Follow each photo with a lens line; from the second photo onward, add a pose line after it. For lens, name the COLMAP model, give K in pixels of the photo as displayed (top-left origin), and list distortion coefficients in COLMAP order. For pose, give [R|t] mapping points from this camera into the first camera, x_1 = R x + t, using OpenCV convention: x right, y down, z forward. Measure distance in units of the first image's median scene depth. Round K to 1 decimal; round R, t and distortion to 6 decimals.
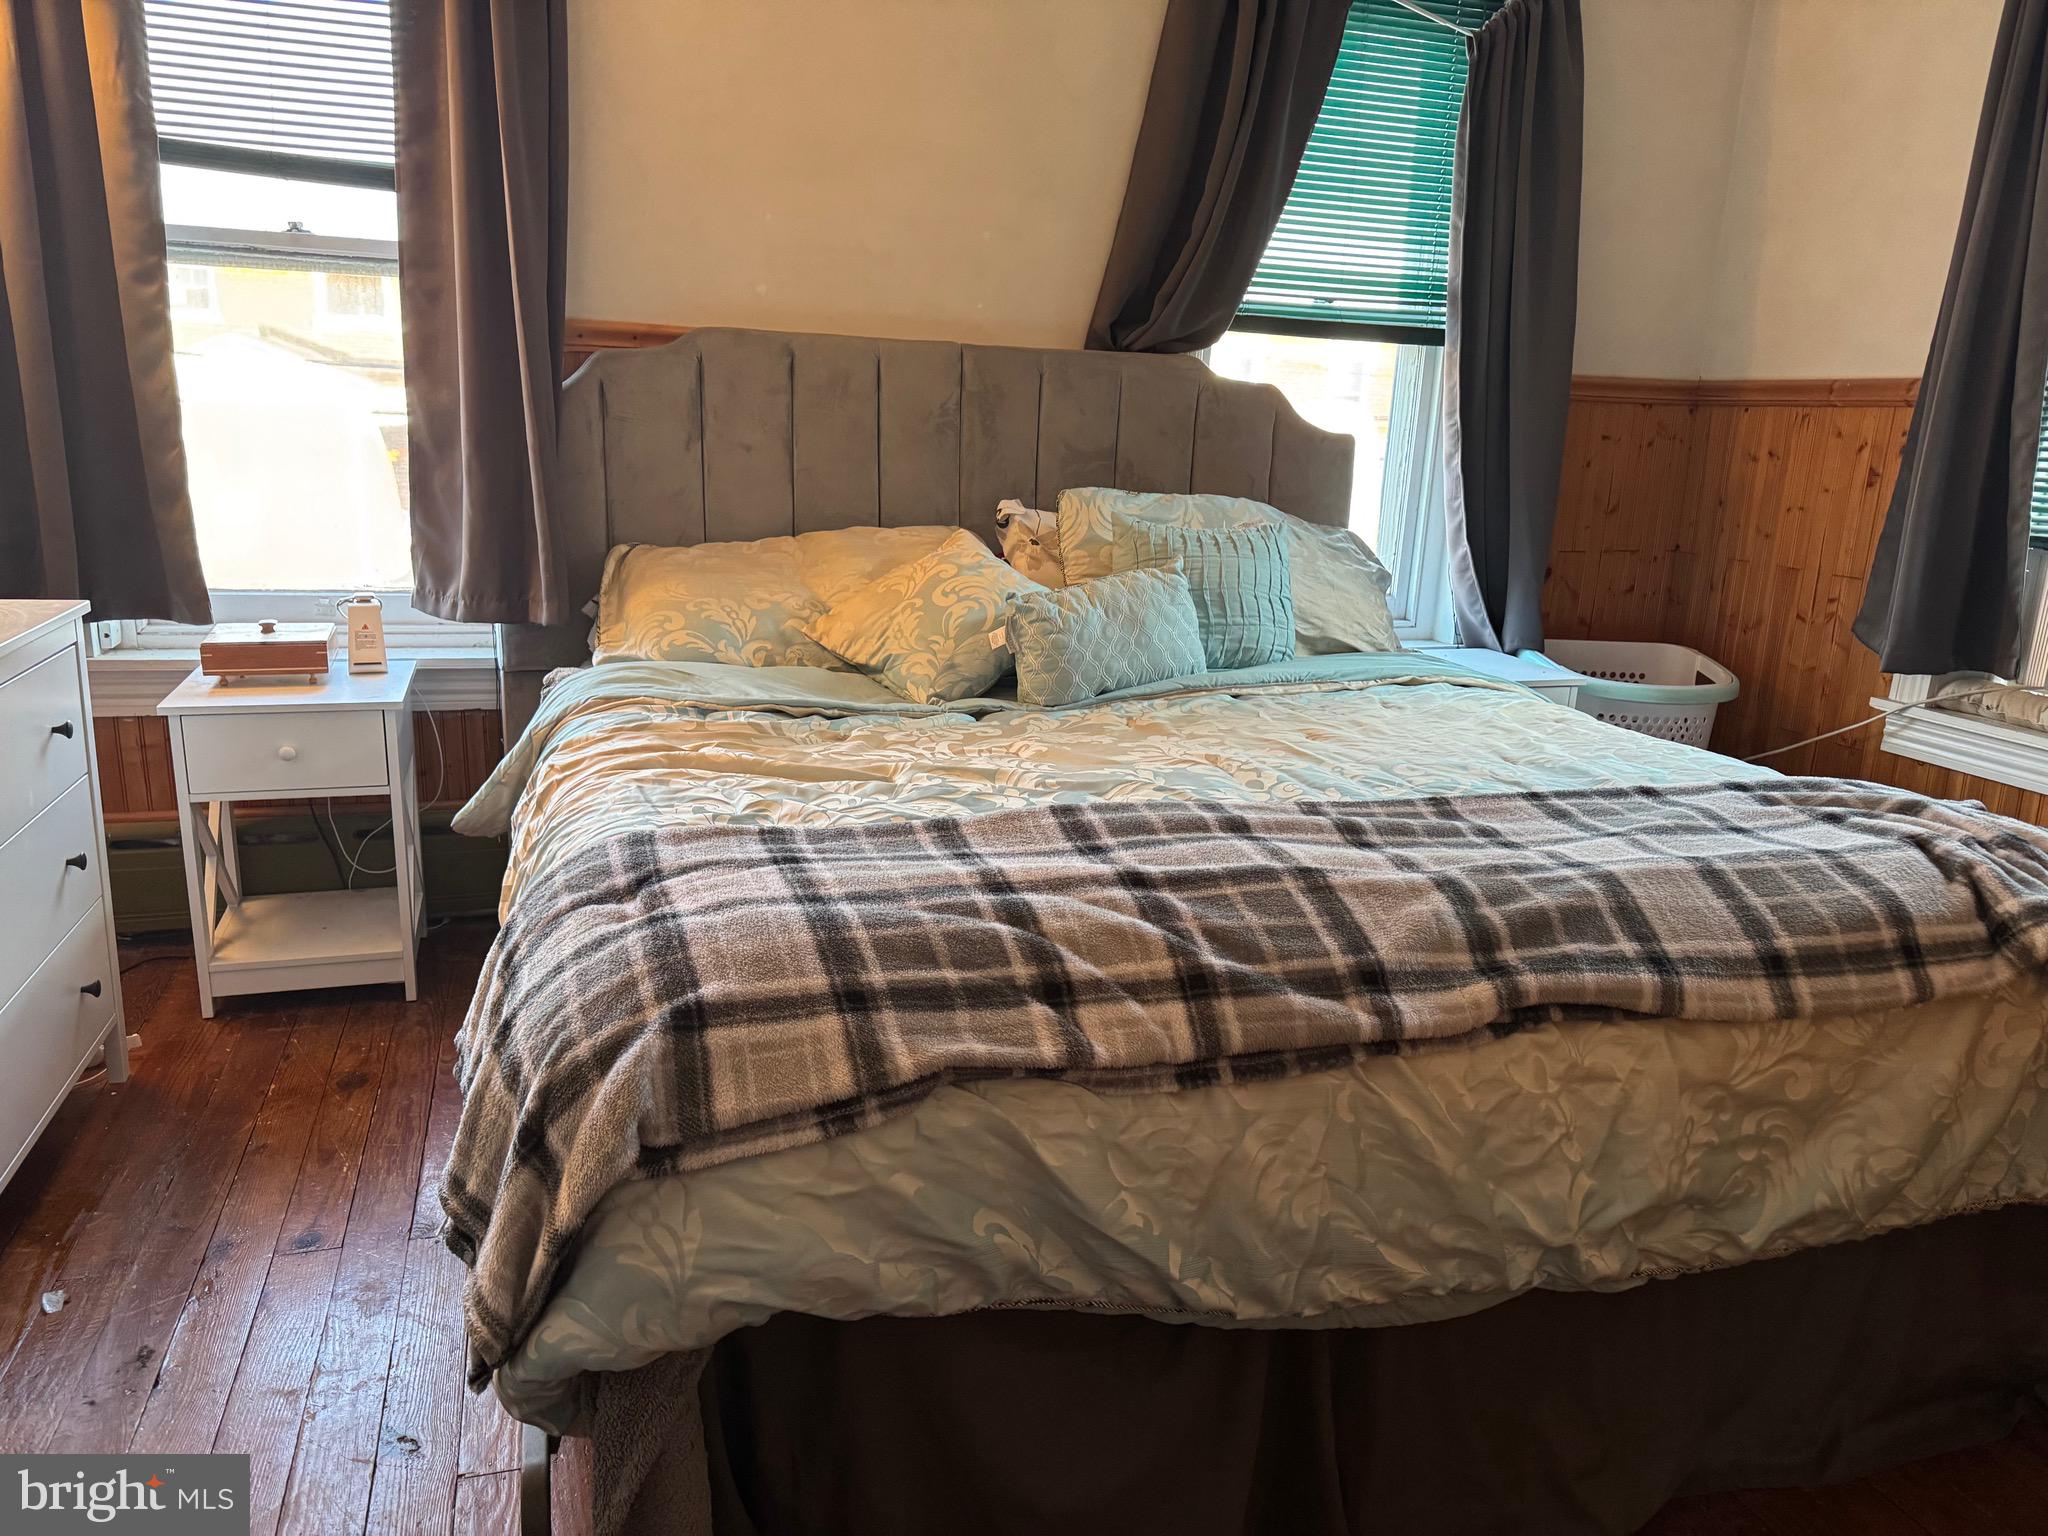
lens RADIAL K [[1426.1, 0, 1024.0], [0, 1426.1, 768.0], [0, 0, 1]] dist [0.117592, -0.183002]
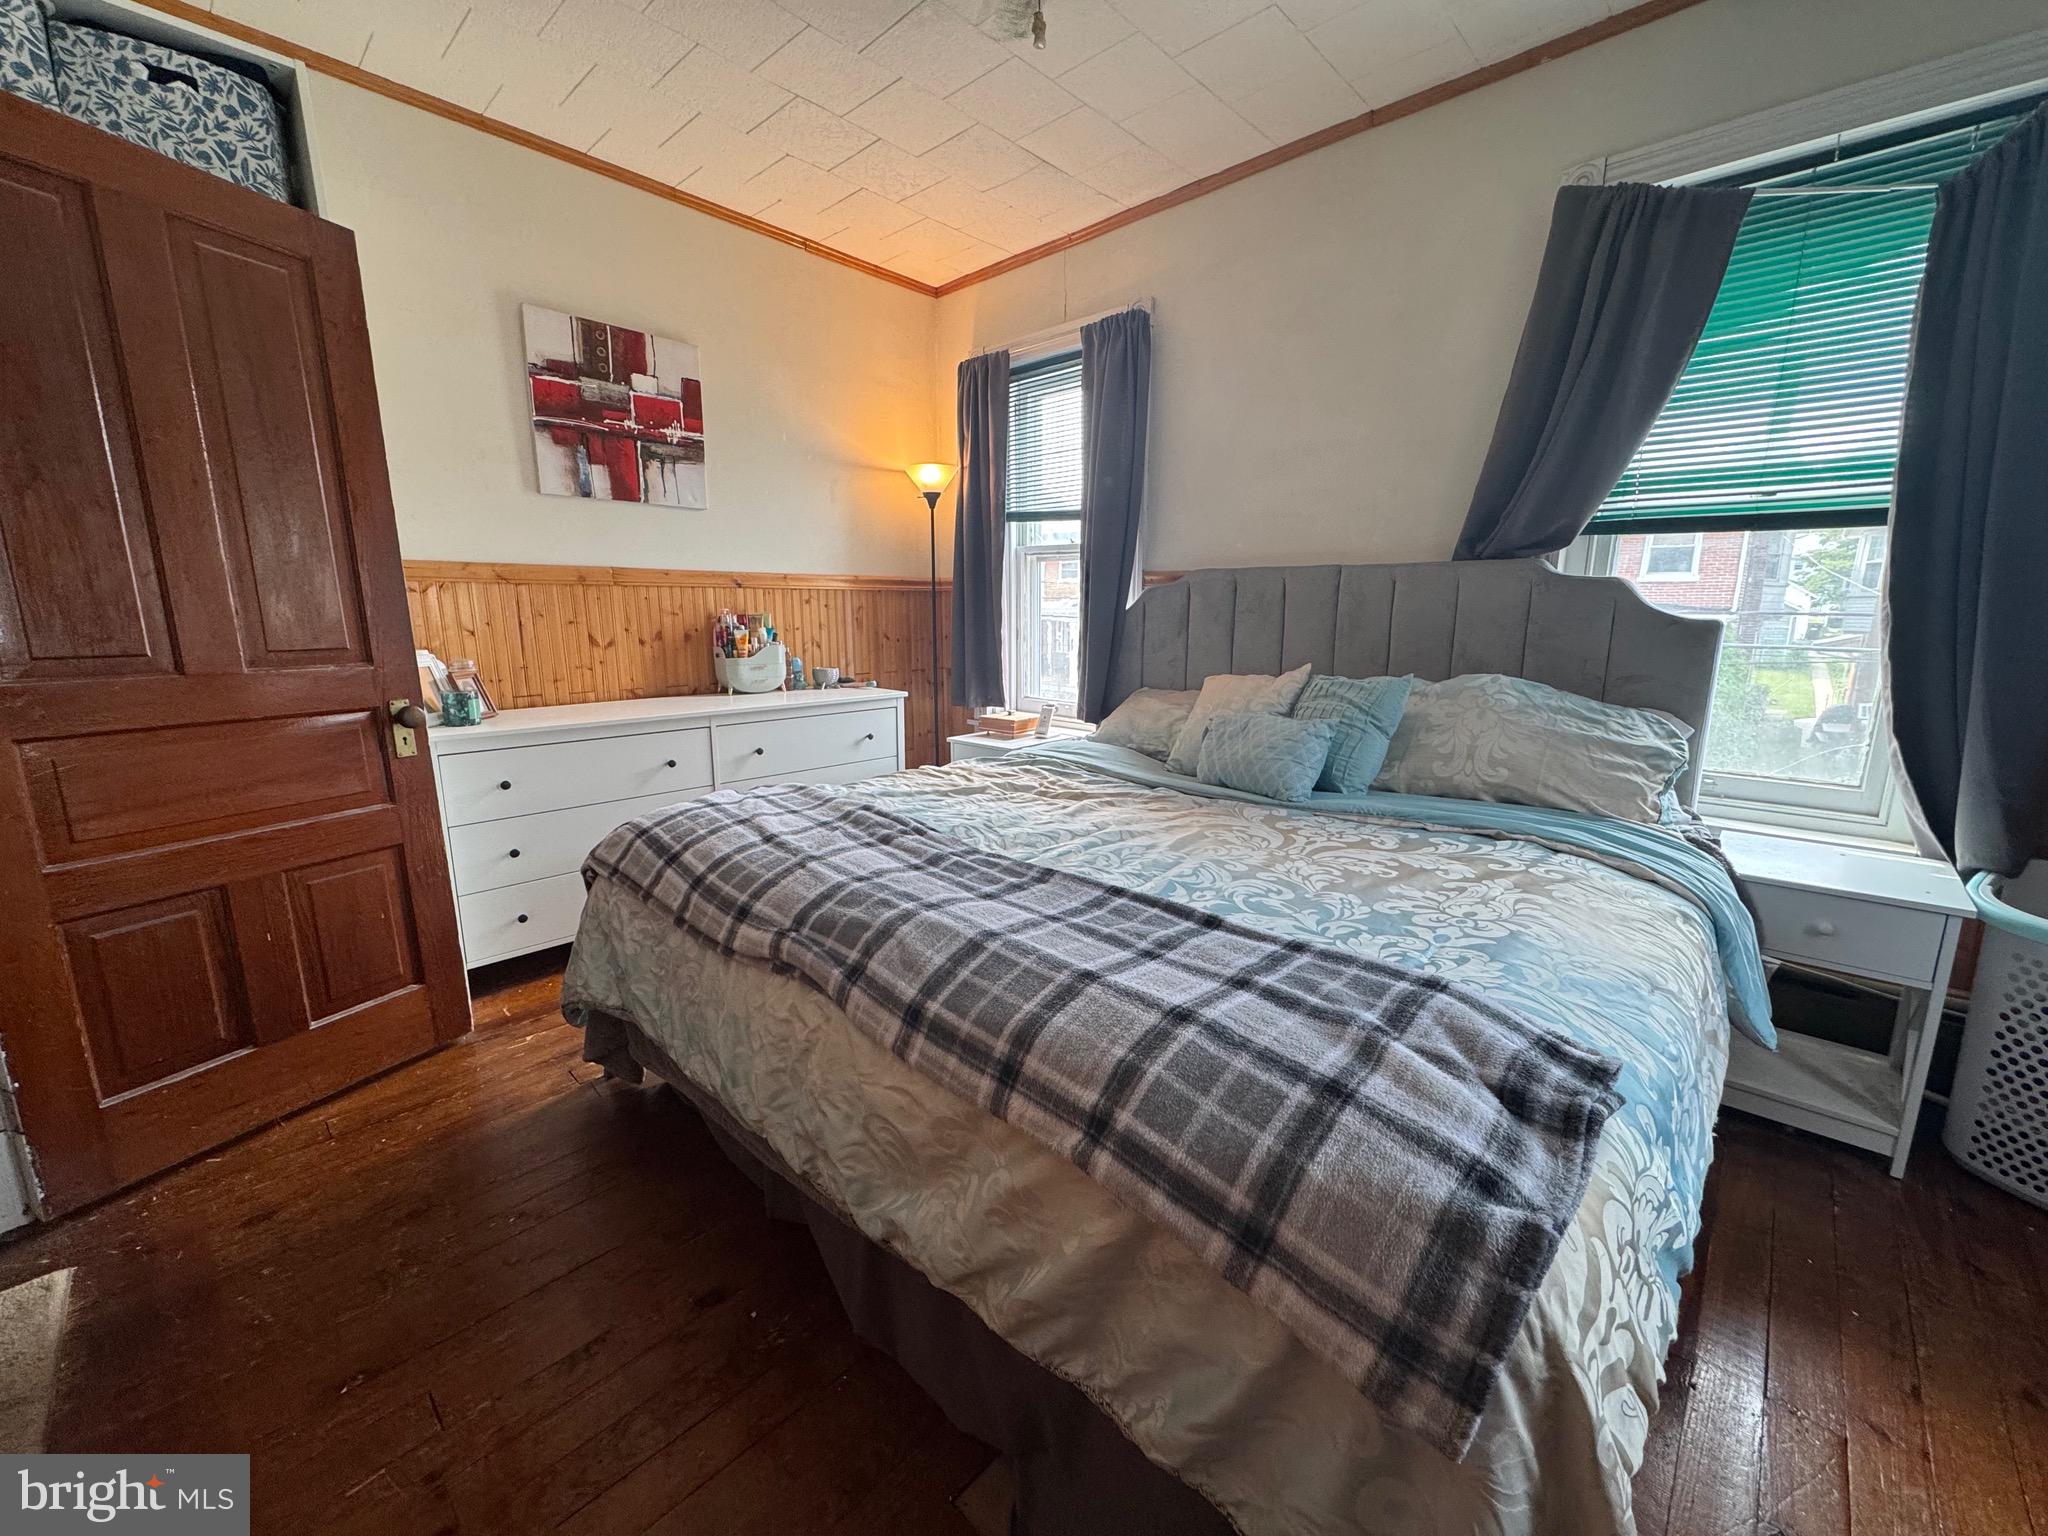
lens RADIAL K [[812.4, 0, 1024.0], [0, 812.4, 768.0], [0, 0, 1]] dist [-0.017621, -0.000018]
pose [[0.484891, 0.121167, -0.866141, 0.543047], [-0.200051, 0.979466, 0.025026, -0.048232], [0.851387, 0.161138, 0.499174, 0.346626]]
